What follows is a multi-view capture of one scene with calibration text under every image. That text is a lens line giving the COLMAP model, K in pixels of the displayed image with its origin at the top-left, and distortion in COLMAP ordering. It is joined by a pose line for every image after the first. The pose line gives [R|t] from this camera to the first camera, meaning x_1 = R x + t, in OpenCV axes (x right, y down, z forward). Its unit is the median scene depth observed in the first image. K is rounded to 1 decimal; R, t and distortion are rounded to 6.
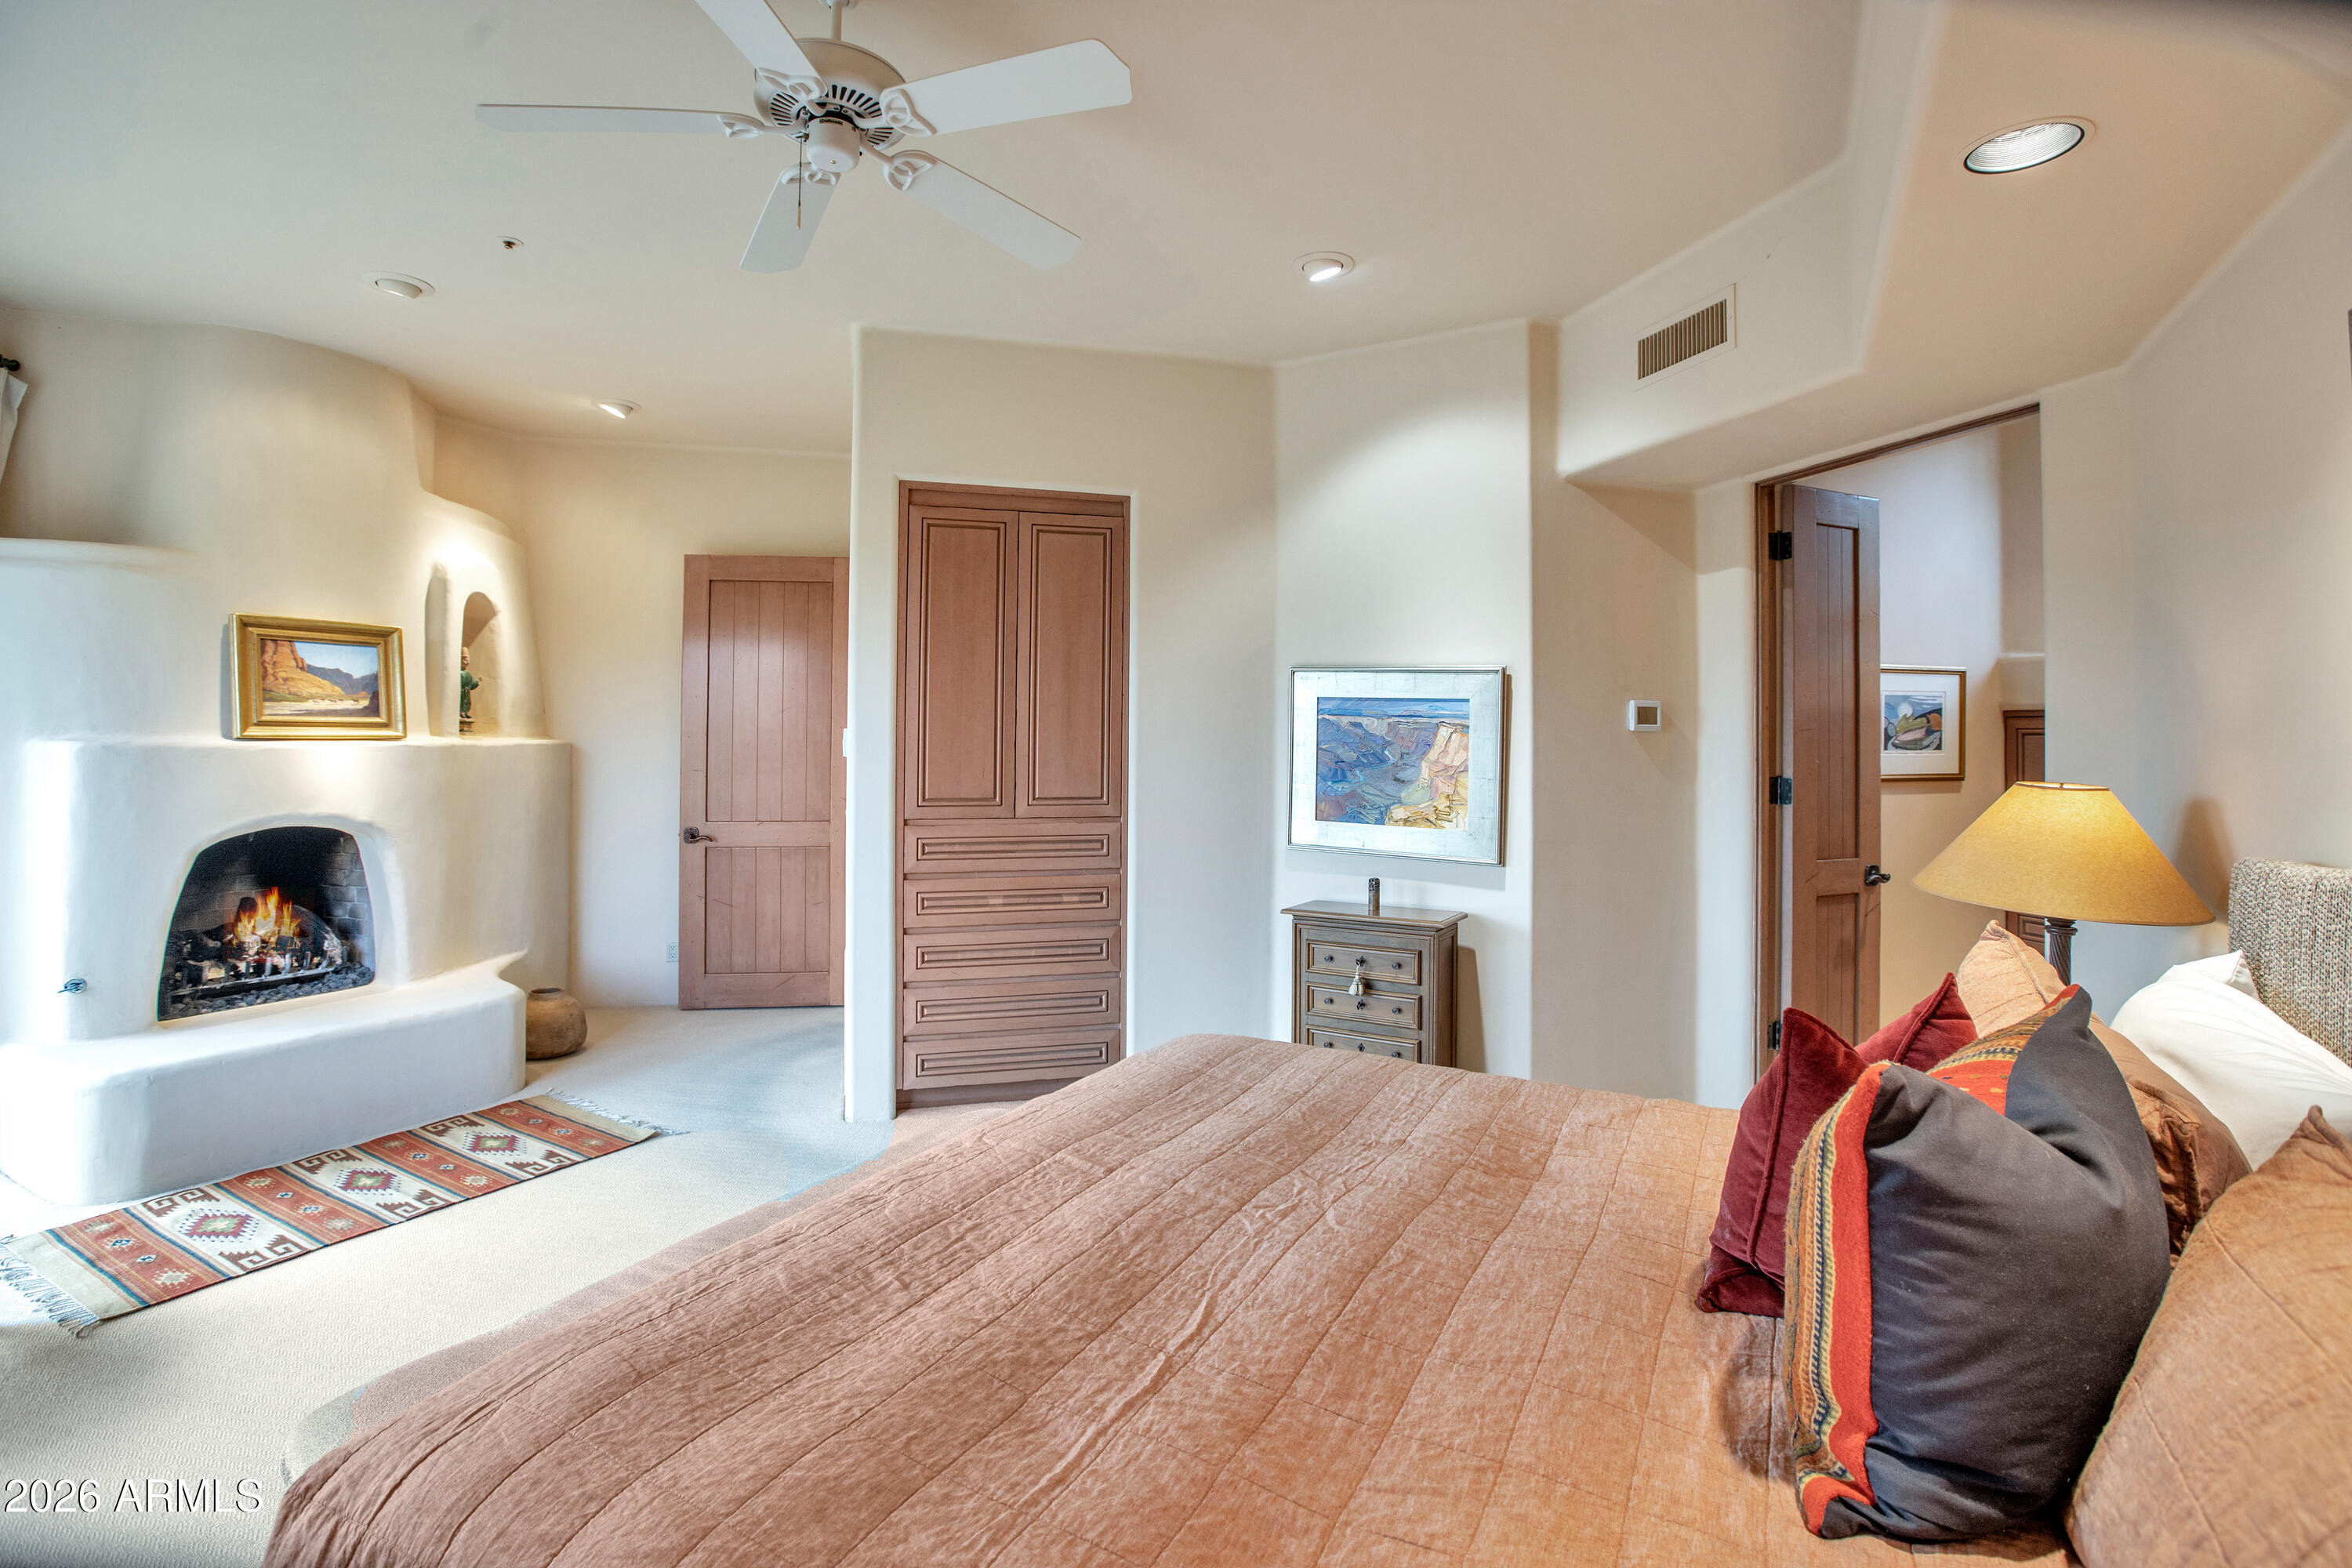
lens RADIAL K [[1131.3, 0, 1163.1], [0, 1131.3, 776.3], [0, 0, 1]] dist [-0.024935, 0.000243]
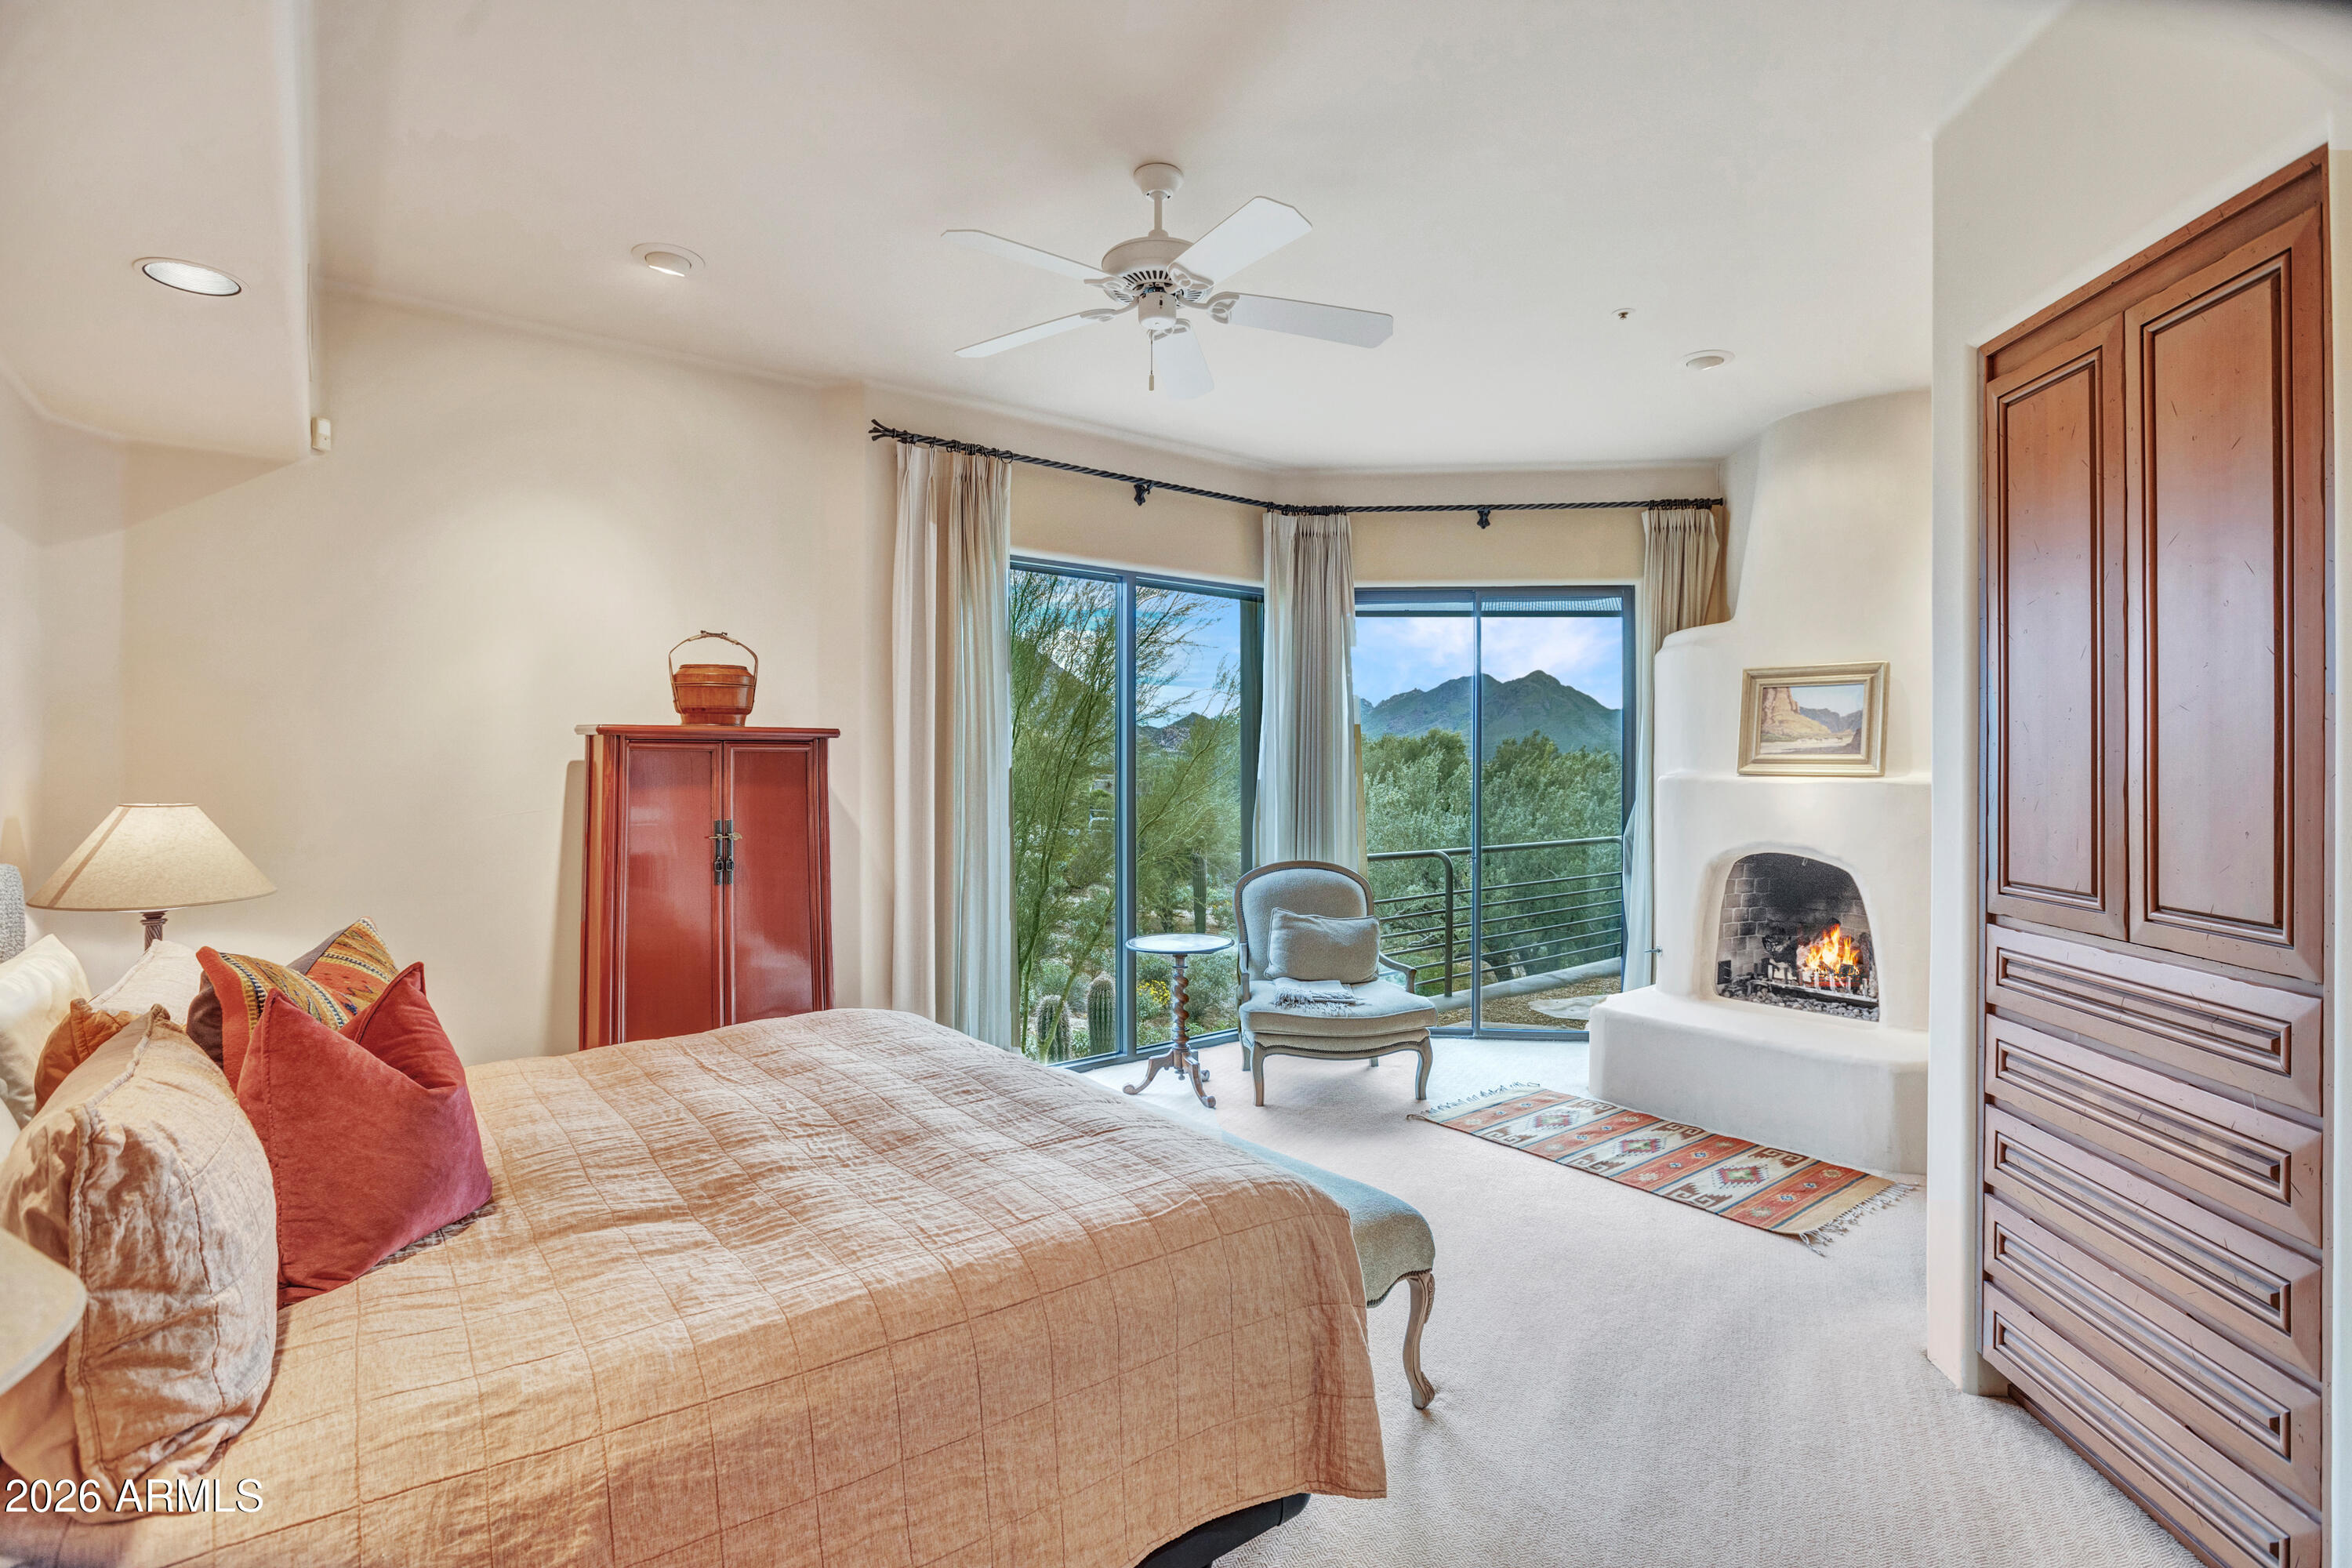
lens RADIAL K [[1131.3, 0, 1163.1], [0, 1131.3, 776.3], [0, 0, 1]] dist [-0.024935, 0.000243]
pose [[-0.368608, 0.001027, -0.929584, 0.480852], [-0.035227, 0.999266, 0.015073, -0.026694], [0.928917, 0.038303, -0.368301, 0.818835]]
